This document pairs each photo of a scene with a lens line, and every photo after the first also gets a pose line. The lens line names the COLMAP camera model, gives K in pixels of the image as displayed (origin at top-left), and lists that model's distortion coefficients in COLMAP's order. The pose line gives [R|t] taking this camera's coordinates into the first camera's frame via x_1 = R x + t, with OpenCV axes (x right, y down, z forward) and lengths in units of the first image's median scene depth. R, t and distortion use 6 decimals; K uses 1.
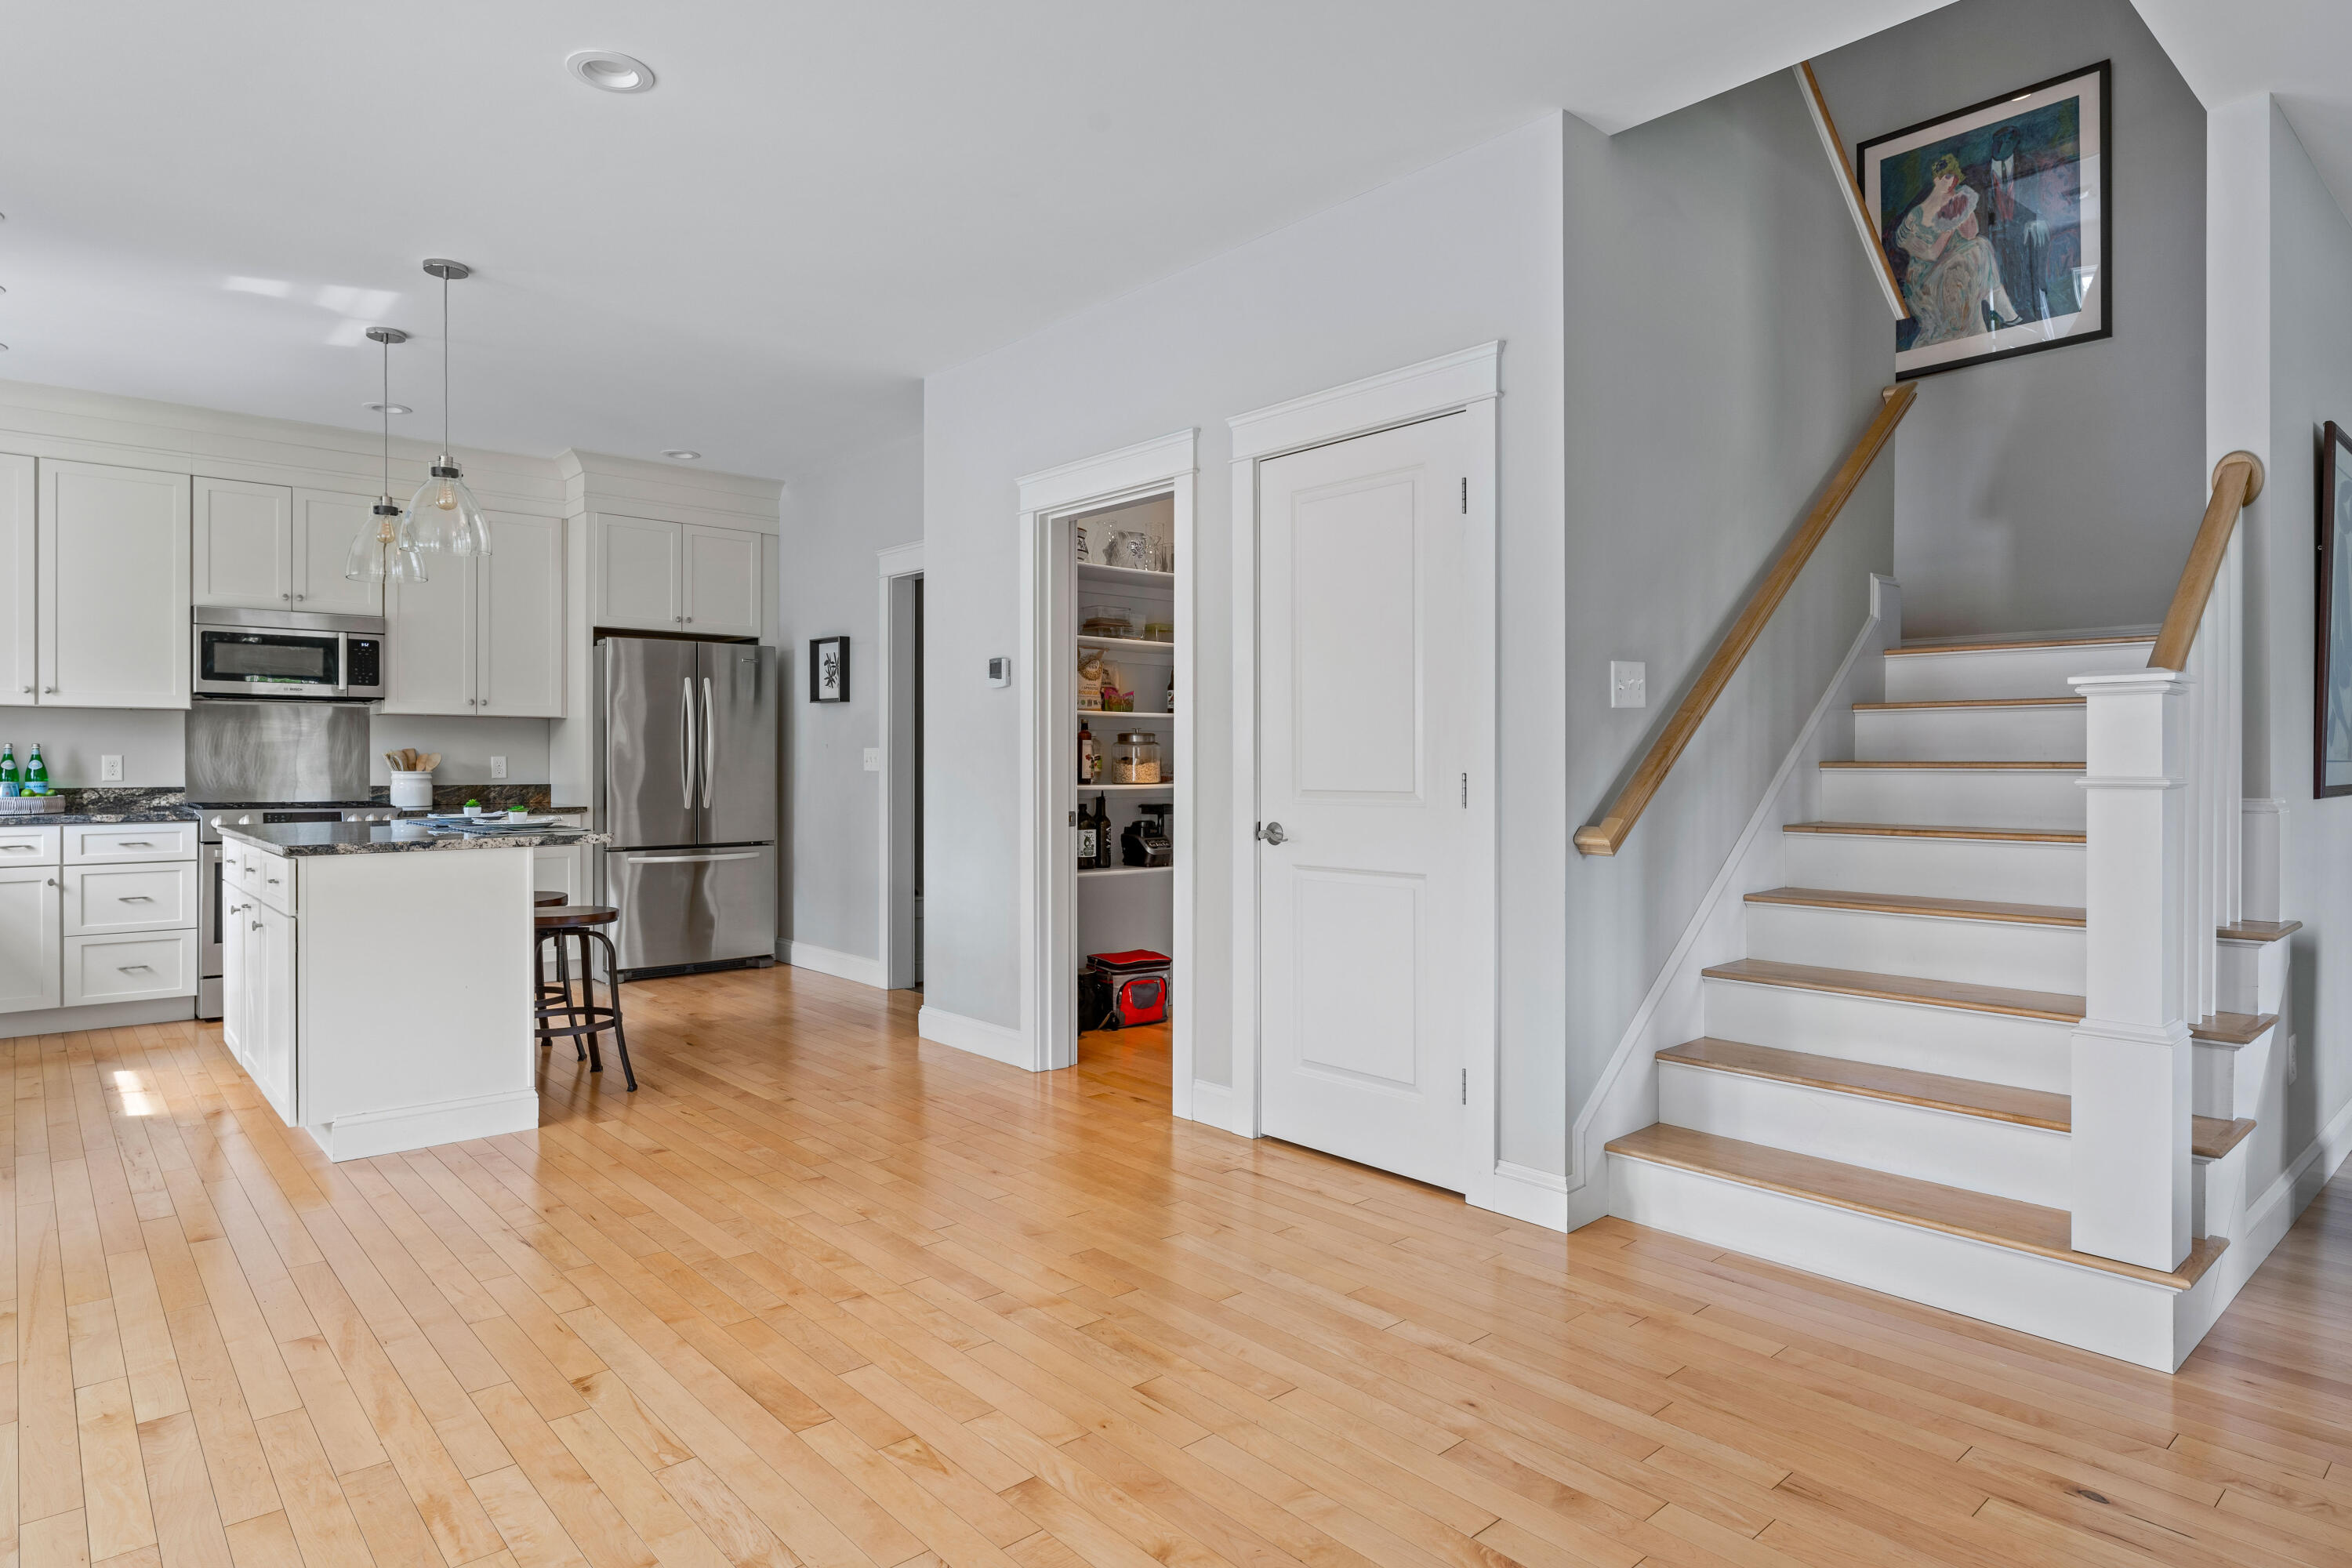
lens RADIAL K [[1295.0, 0, 1148.2], [0, 1295.0, 786.4], [0, 0, 1]] dist [-0.007482, 0.002695]
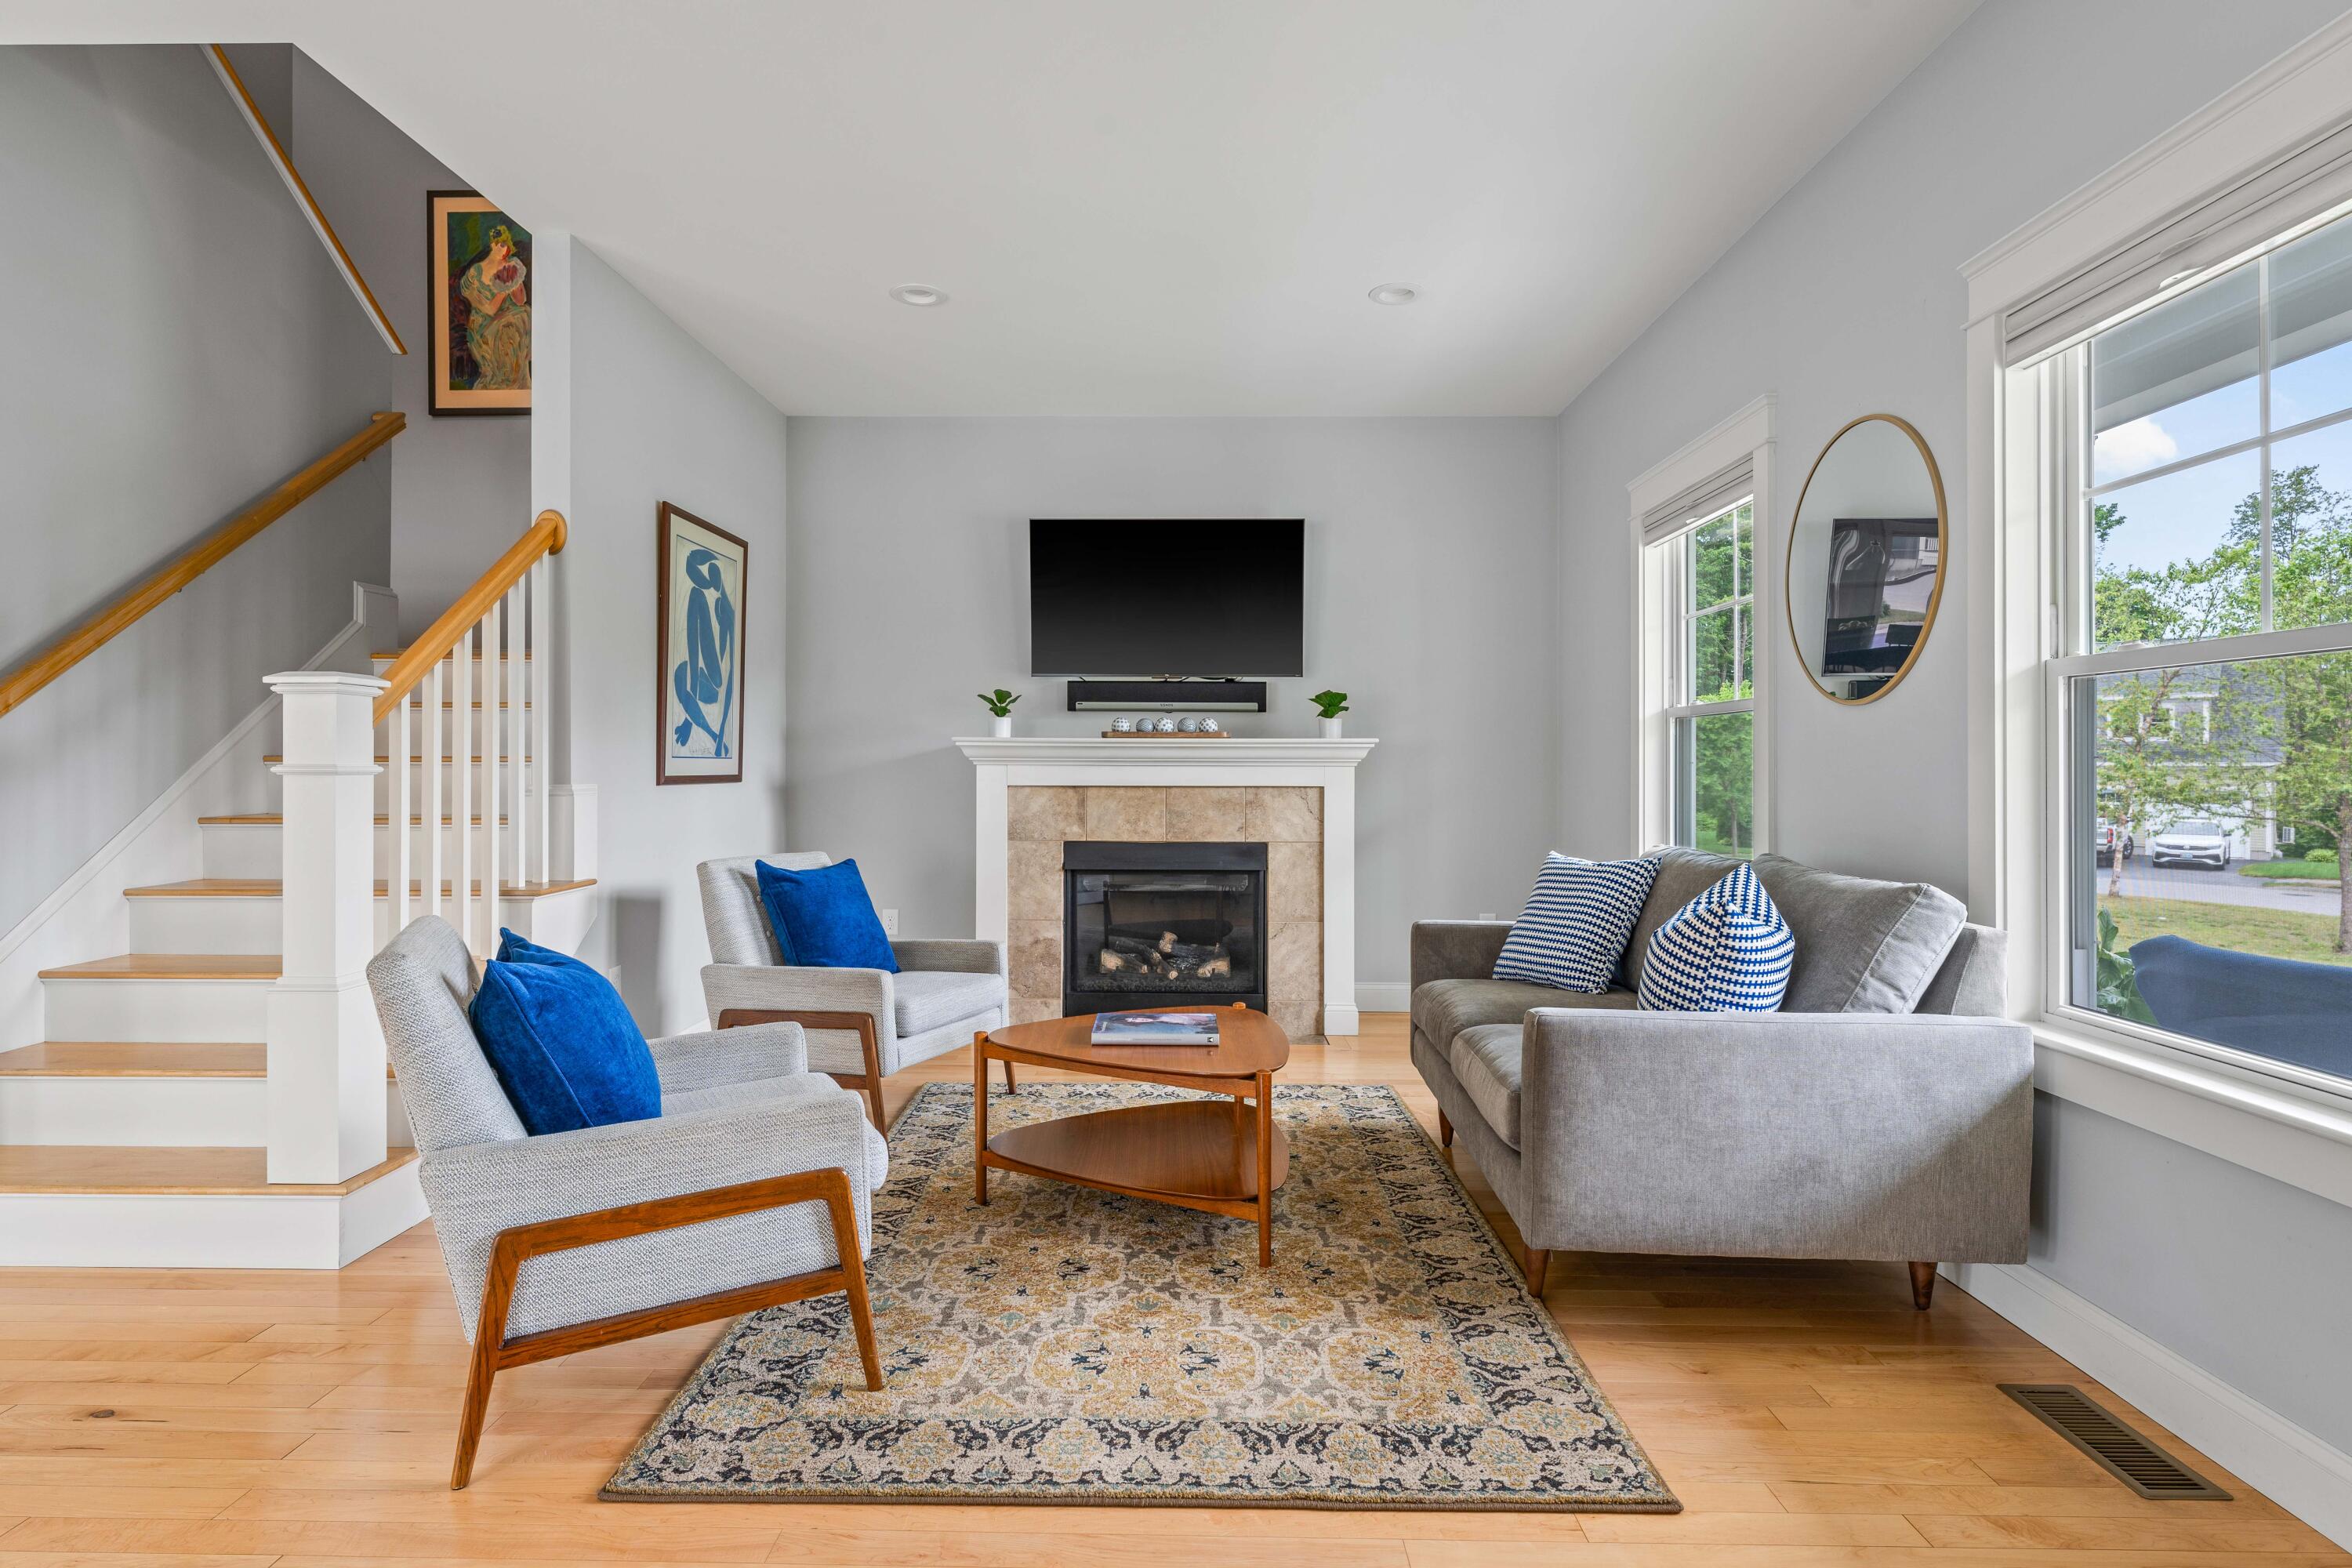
lens RADIAL K [[1199.7, 0, 1174.8], [0, 1199.7, 770.3], [0, 0, 1]] dist [-0.000297, -0.000403]
pose [[0.670231, -0.004625, 0.742139, 0.307077], [0.014921, 0.999862, -0.007244, 0.011354], [-0.742003, 0.015929, 0.670207, -0.195081]]
